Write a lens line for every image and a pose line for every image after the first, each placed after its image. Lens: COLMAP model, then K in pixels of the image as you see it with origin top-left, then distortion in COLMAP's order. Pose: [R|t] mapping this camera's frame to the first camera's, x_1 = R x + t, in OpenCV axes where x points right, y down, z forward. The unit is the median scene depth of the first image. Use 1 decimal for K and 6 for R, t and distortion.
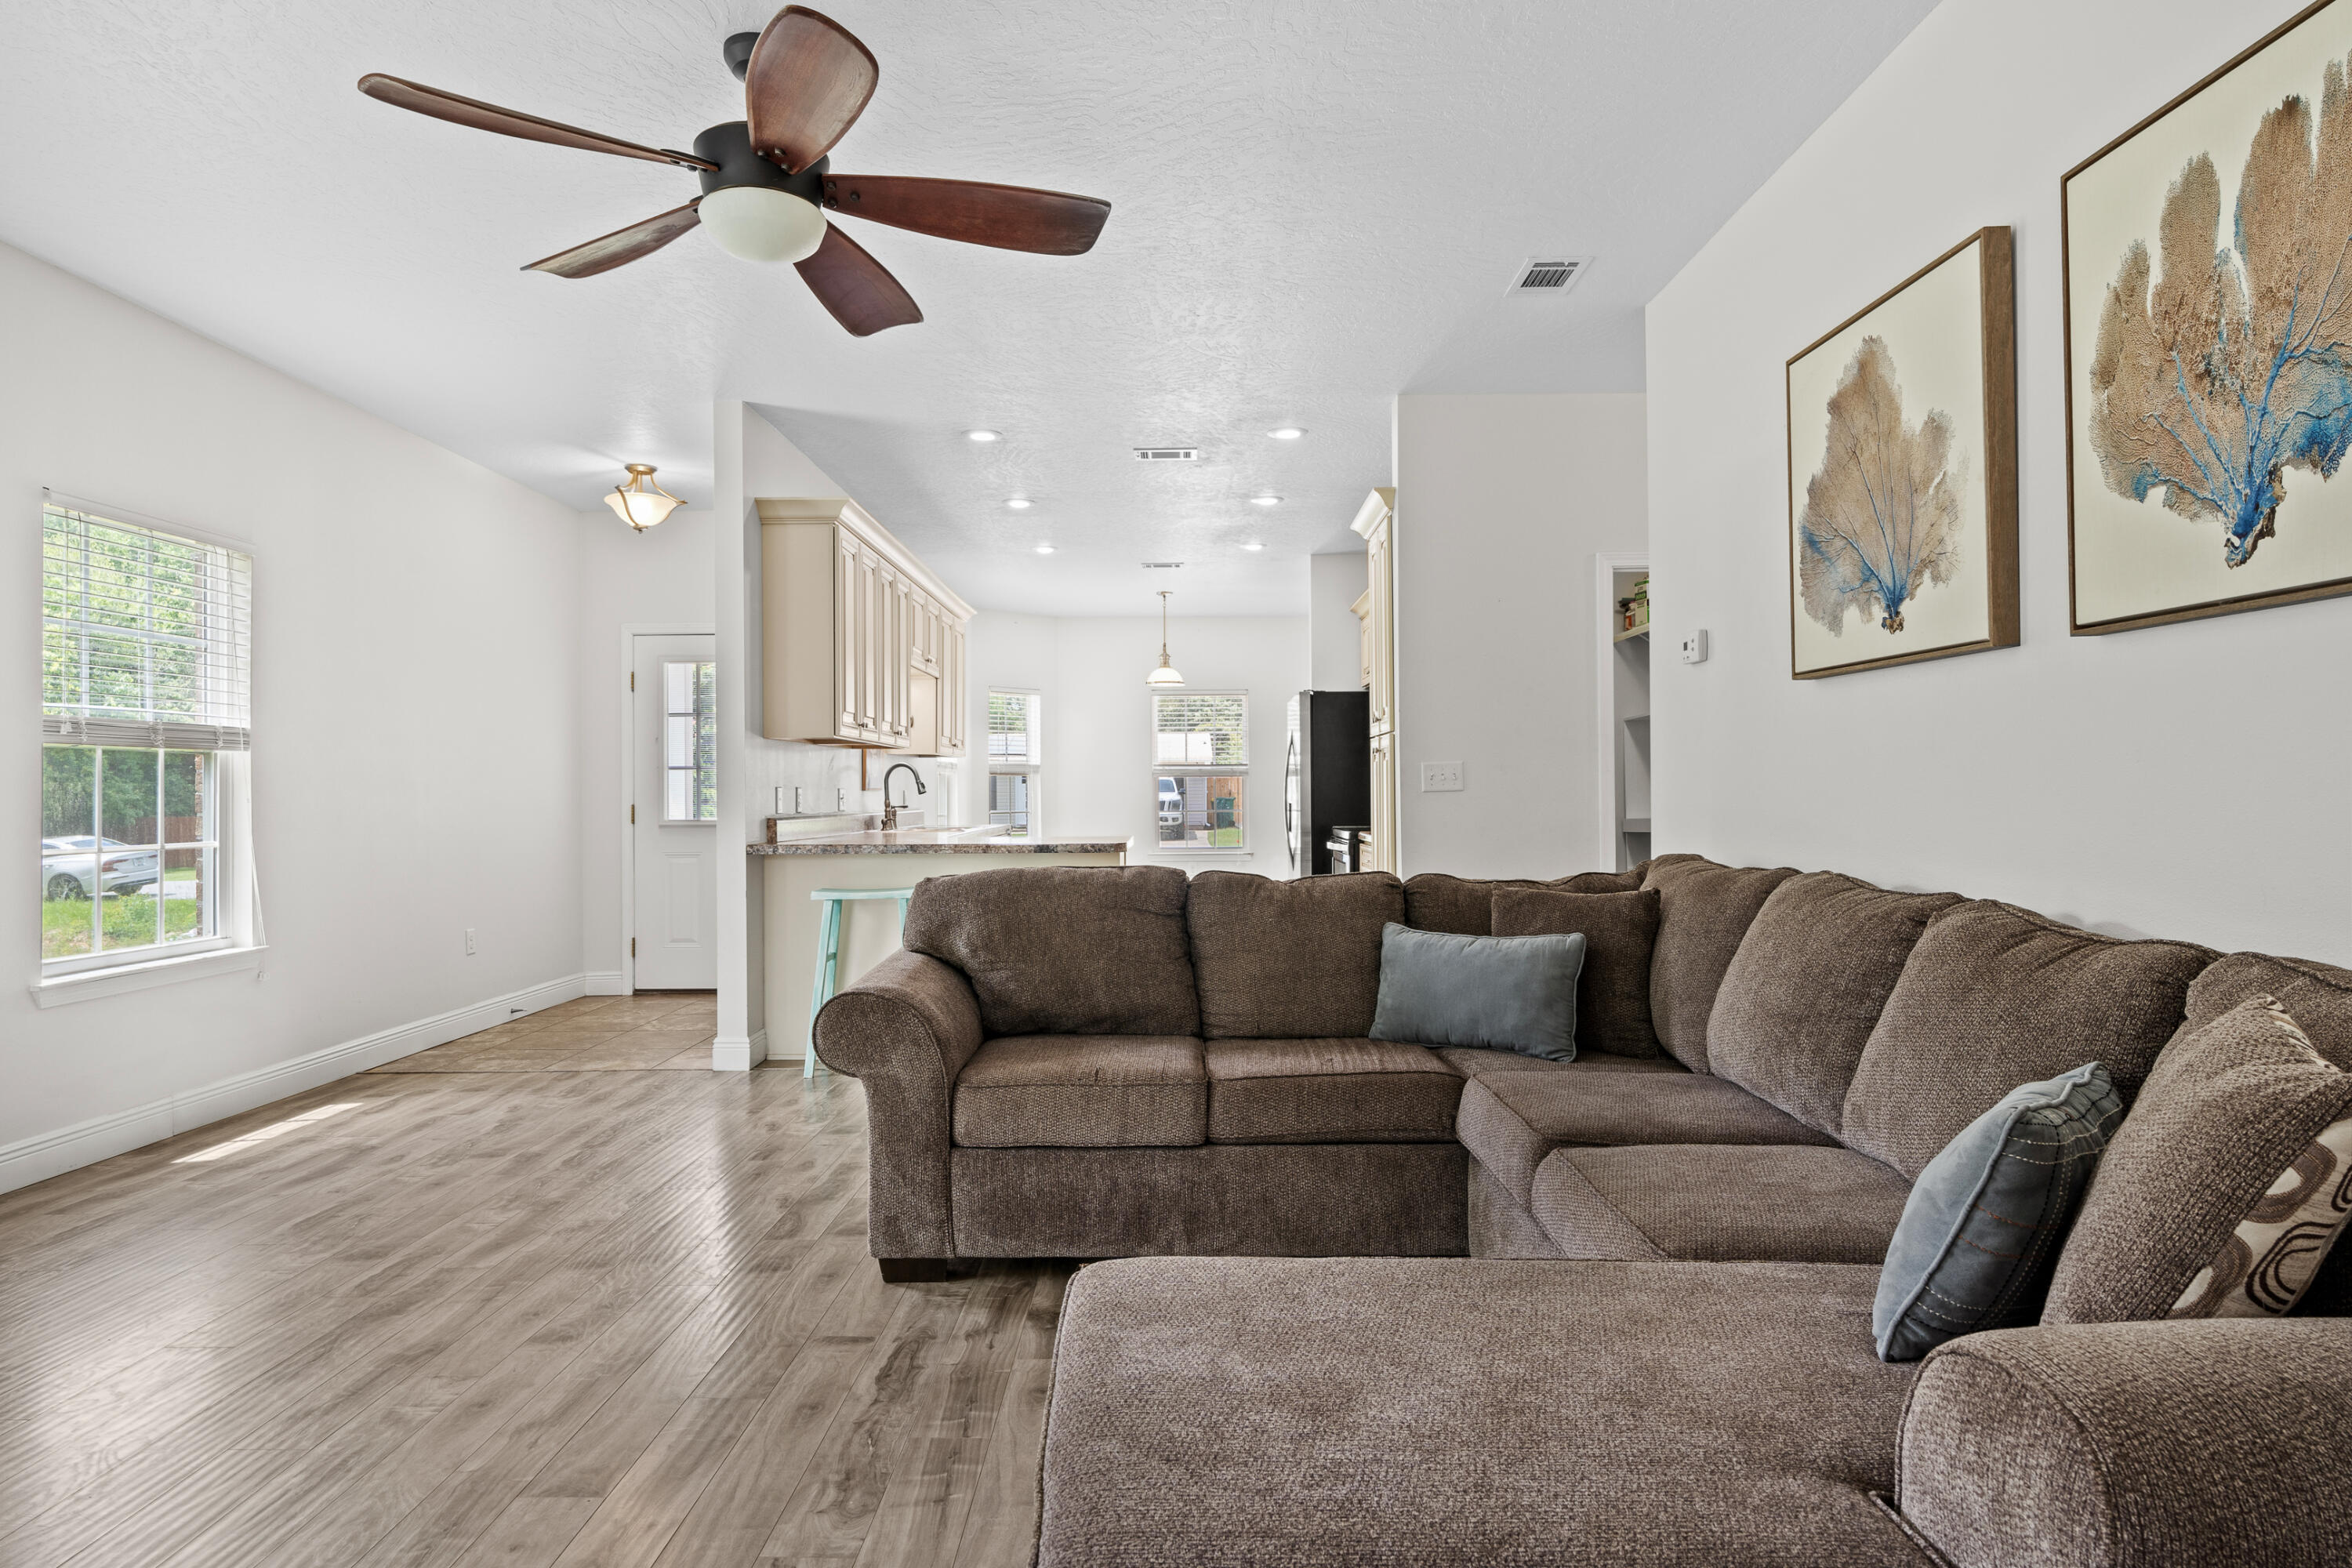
lens RADIAL K [[1314.7, 0, 1183.4], [0, 1314.7, 791.5], [0, 0, 1]] dist [-0.008153, 0.007286]
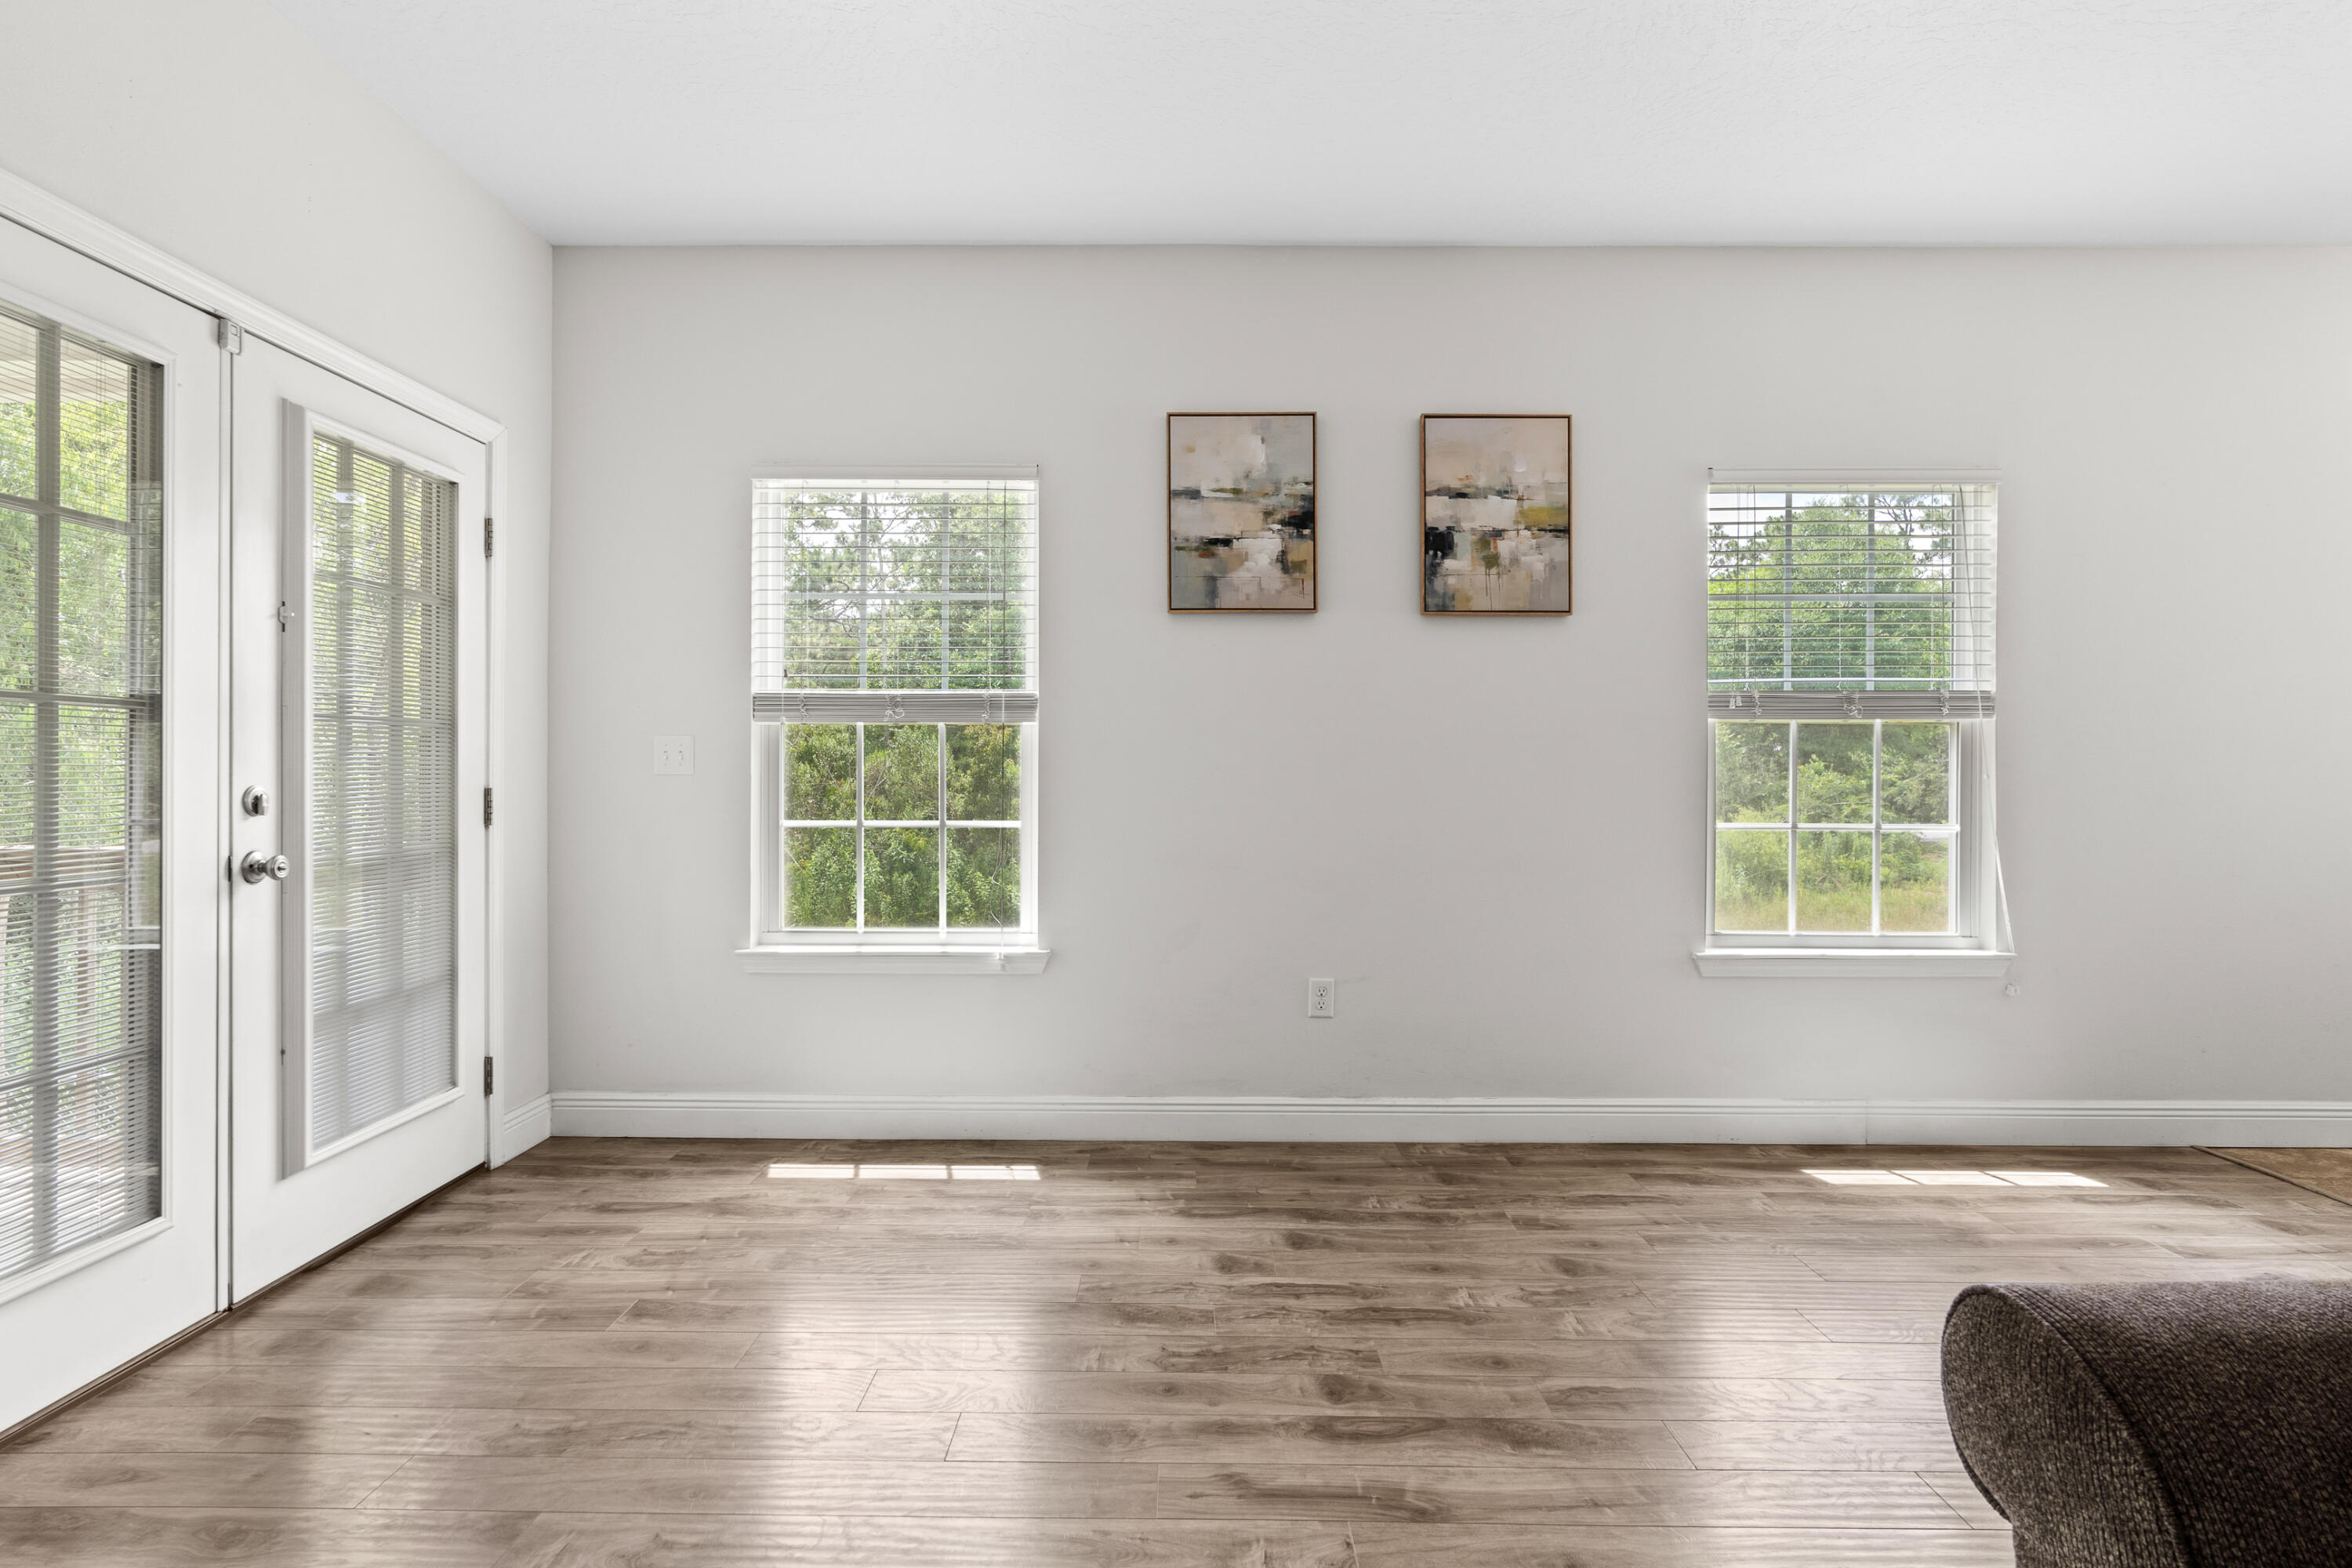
lens RADIAL K [[1188.5, 0, 1173.0], [0, 1188.5, 782.1], [0, 0, 1]] dist [-0.005548, 0.000654]
pose [[-0.008735, 0.012007, -0.999890, 0.080408], [-0.004026, 0.999919, 0.012042, 0.004471], [0.999954, 0.004130, -0.008686, 0.756938]]
